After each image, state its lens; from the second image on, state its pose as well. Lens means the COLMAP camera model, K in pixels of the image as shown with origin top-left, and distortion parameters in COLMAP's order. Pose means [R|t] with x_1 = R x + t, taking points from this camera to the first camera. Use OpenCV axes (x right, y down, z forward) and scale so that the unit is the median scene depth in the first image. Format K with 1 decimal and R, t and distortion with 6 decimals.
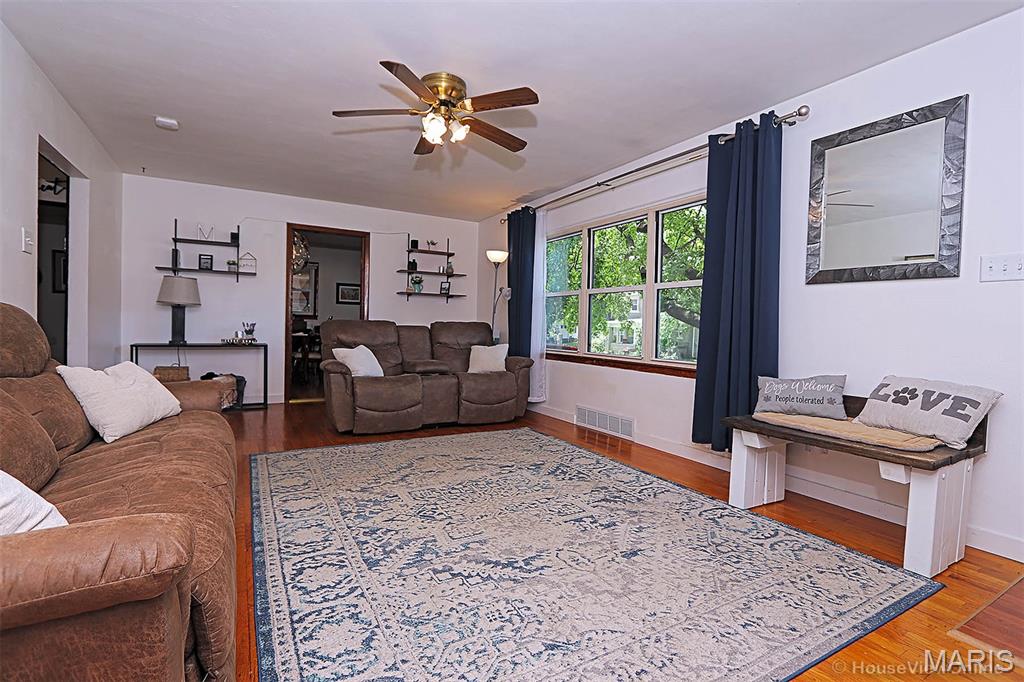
lens RADIAL K [[474.6, 0, 506.7], [0, 474.6, 341.2], [0, 0, 1]] dist [-0.017418, 0.002483]
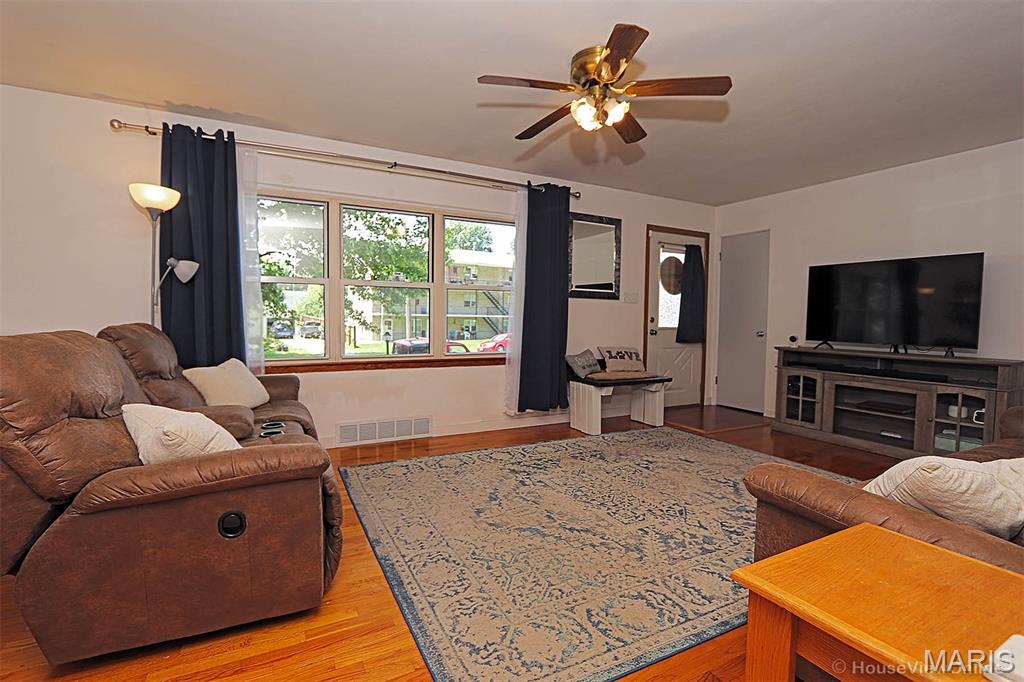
lens RADIAL K [[474.6, 0, 505.5], [0, 474.6, 336.7], [0, 0, 1]] dist [-0.017418, 0.002483]
pose [[0.028793, -0.064649, 0.997493, -1.051062], [0.022376, 0.997698, 0.064017, -0.093062], [-0.999335, 0.020477, 0.030173, 1.160988]]
